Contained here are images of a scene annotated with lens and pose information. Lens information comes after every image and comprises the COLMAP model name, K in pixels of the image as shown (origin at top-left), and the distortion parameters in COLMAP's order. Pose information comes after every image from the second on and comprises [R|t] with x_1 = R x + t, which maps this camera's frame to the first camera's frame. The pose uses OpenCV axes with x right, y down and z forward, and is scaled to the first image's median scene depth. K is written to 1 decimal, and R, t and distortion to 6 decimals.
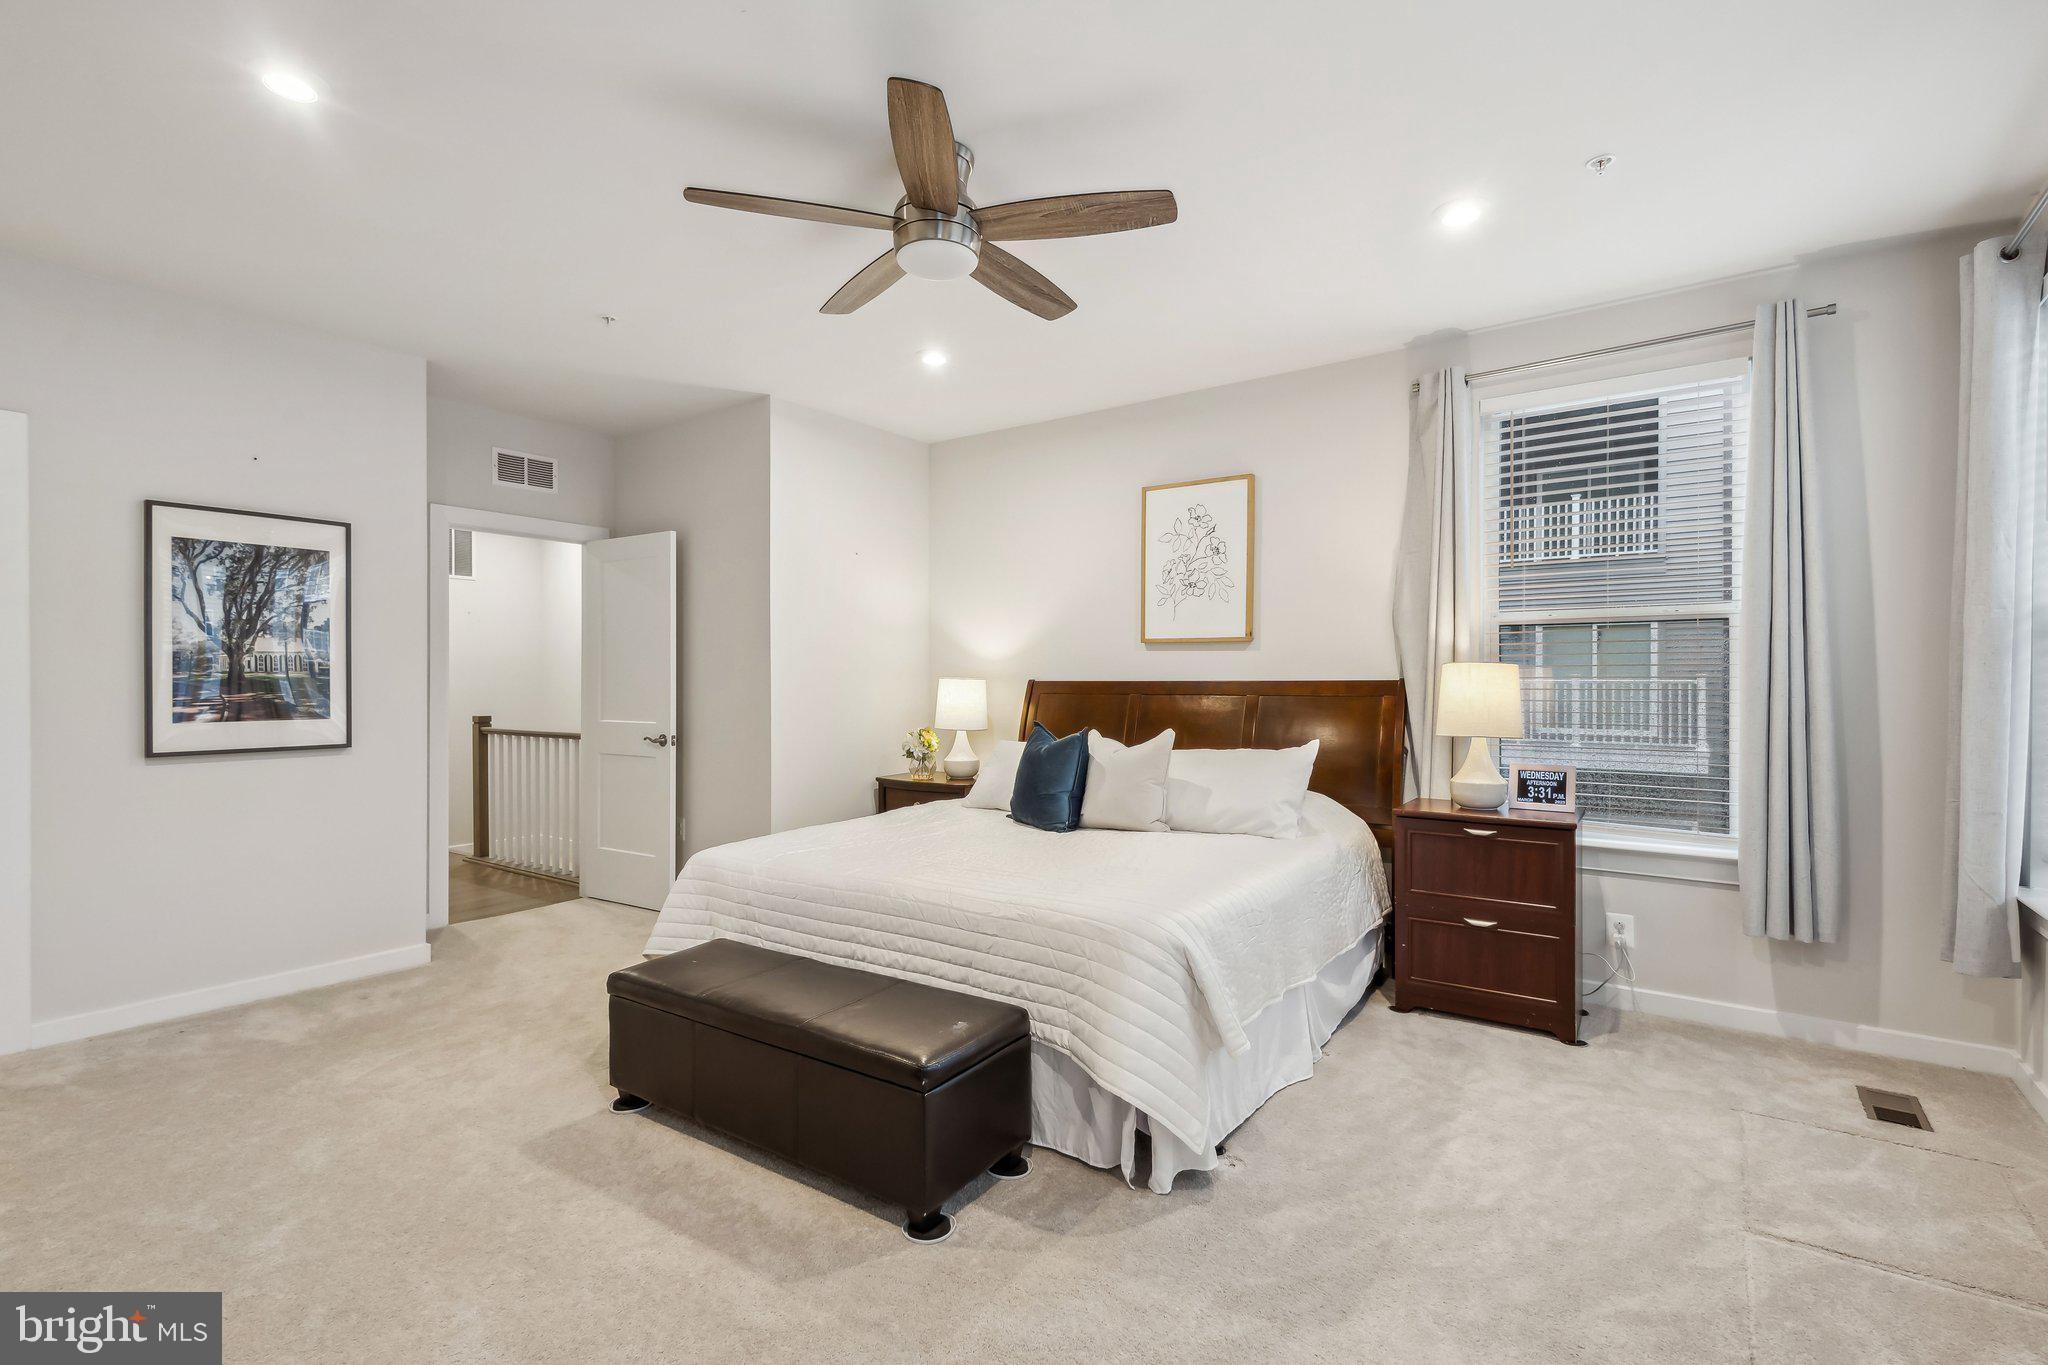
lens RADIAL K [[938.5, 0, 1025.2], [0, 938.5, 686.5], [0, 0, 1]] dist [0.009256, 0.000204]
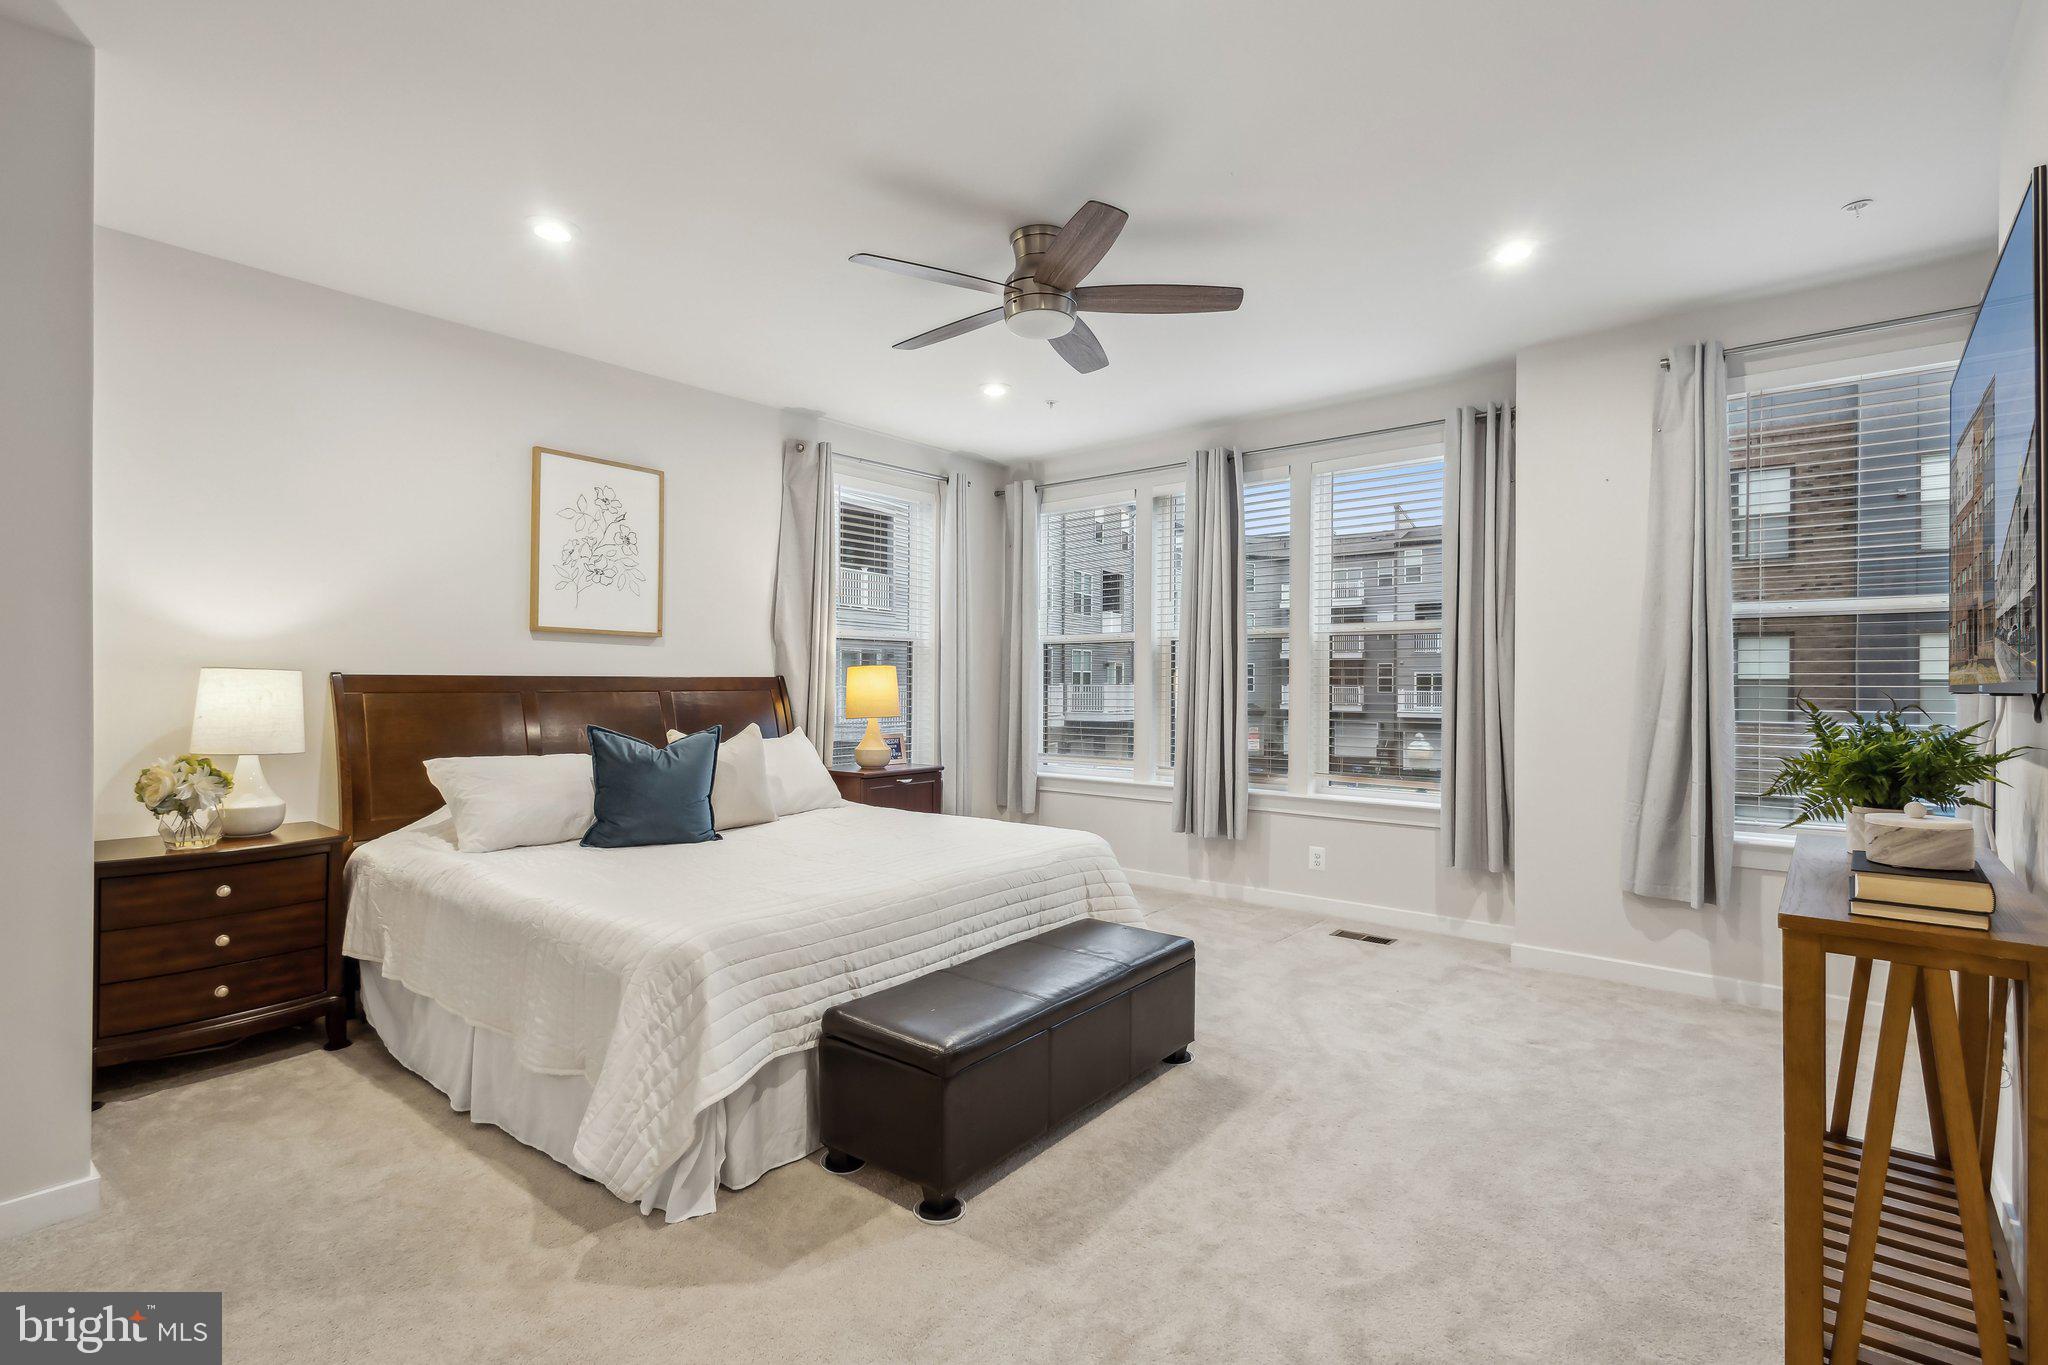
lens RADIAL K [[950.1, 0, 1028.1], [0, 950.1, 681.2], [0, 0, 1]] dist [0.003018, -0.000316]
pose [[0.065216, -0.000265, 0.997871, -0.856050], [-0.000262, 1.000000, 0.000283, -0.001735], [-0.997871, -0.000280, 0.065216, 0.615520]]
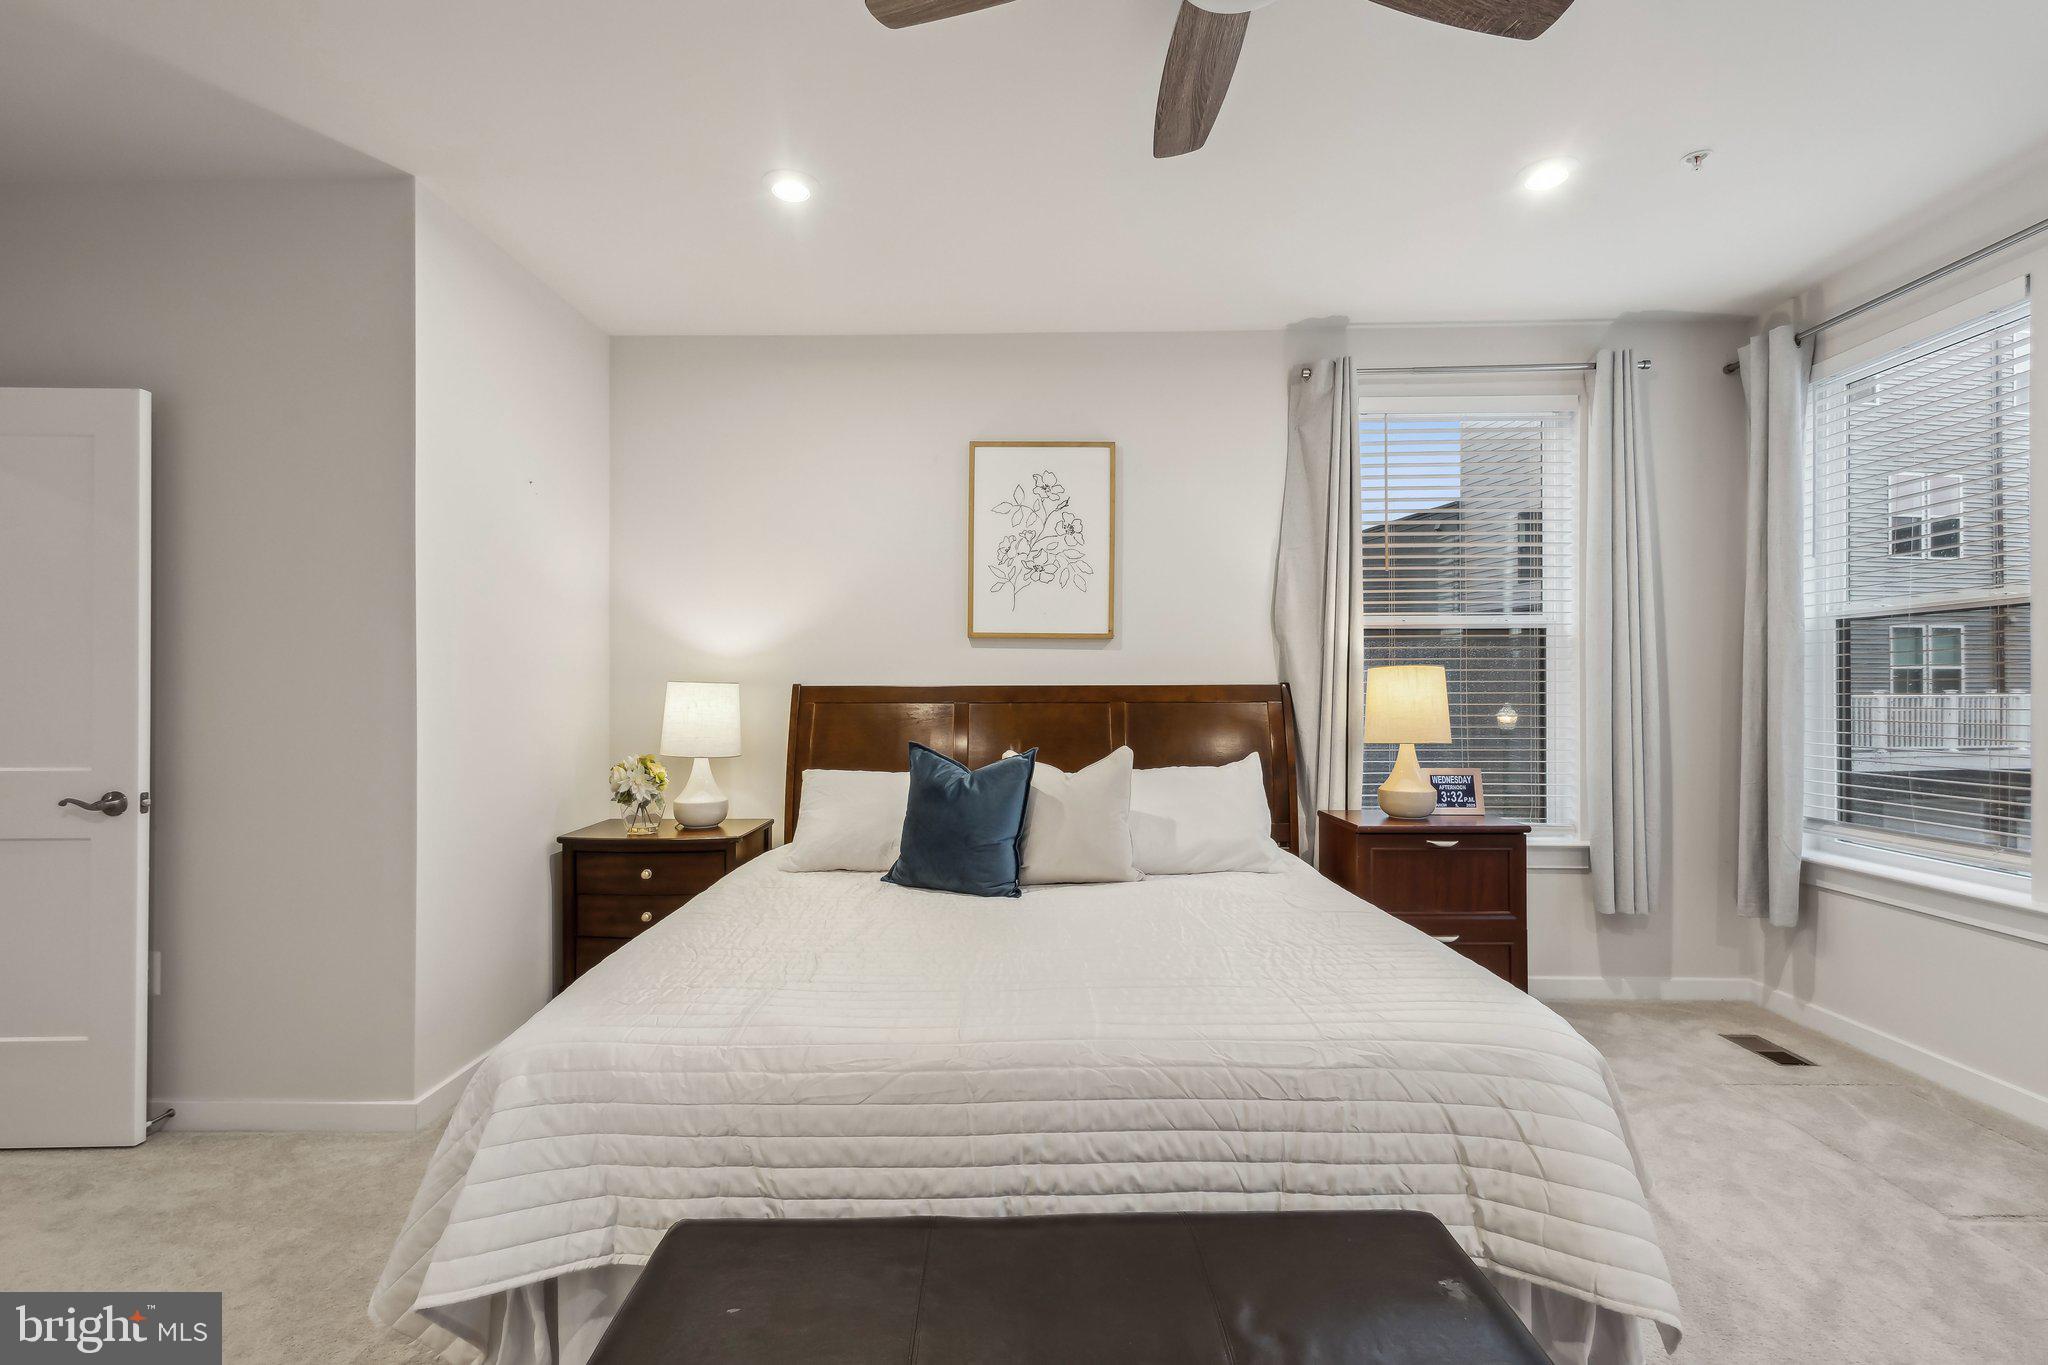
lens RADIAL K [[938.5, 0, 1025.2], [0, 938.5, 686.5], [0, 0, 1]] dist [0.009256, 0.000204]
pose [[0.822391, -0.000151, 0.568923, -0.352530], [0.004534, 0.999970, -0.006288, 0.000065], [-0.568905, 0.007750, 0.822367, 0.394660]]
